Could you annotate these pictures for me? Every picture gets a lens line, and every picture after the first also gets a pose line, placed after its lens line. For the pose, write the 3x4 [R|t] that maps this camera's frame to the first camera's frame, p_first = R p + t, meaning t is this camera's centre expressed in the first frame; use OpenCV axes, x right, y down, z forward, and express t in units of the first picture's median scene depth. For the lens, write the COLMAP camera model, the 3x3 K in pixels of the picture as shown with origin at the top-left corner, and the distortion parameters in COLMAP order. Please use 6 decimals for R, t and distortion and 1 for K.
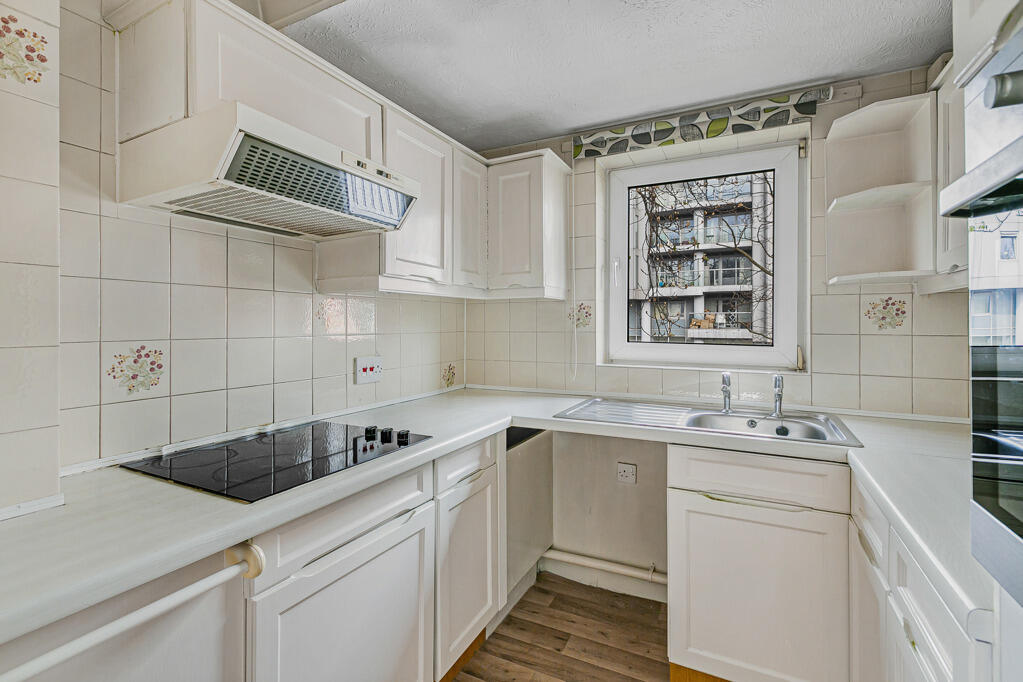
lens RADIAL K [[463.8, 0, 514.2], [0, 463.8, 334.0], [0, 0, 1]] dist [0.003403, -0.001377]
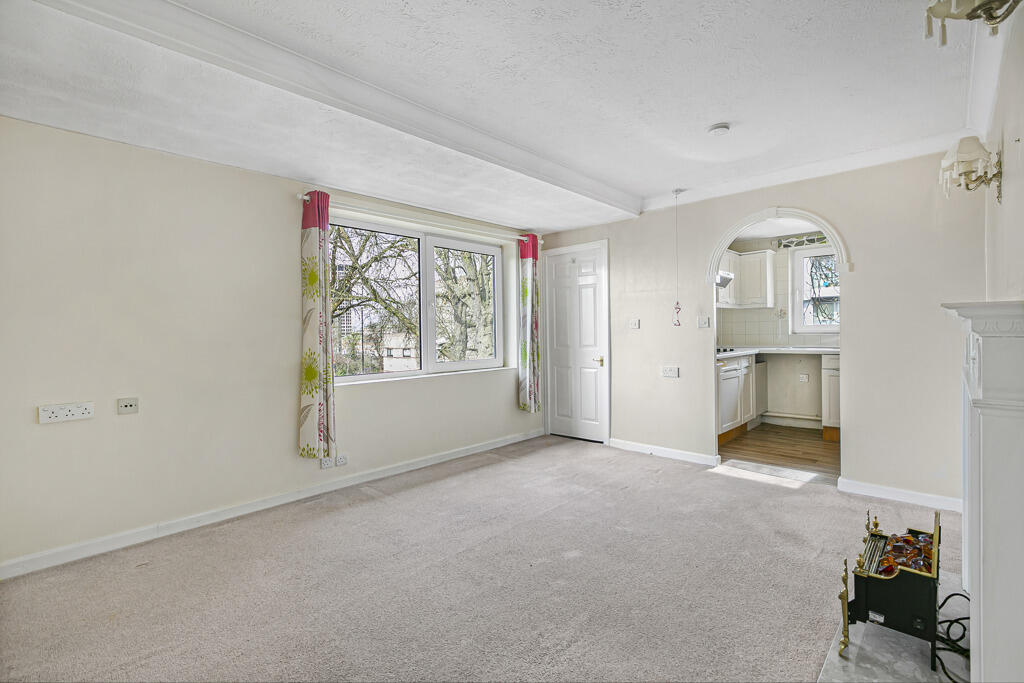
lens RADIAL K [[464.3, 0, 501.4], [0, 464.3, 341.5], [0, 0, 1]] dist [0.003403, -0.001377]
pose [[0.954014, -0.003256, -0.299744, -0.530032], [0.007263, 0.999899, 0.012254, 0.064356], [0.299674, -0.013867, 0.953941, -1.770161]]
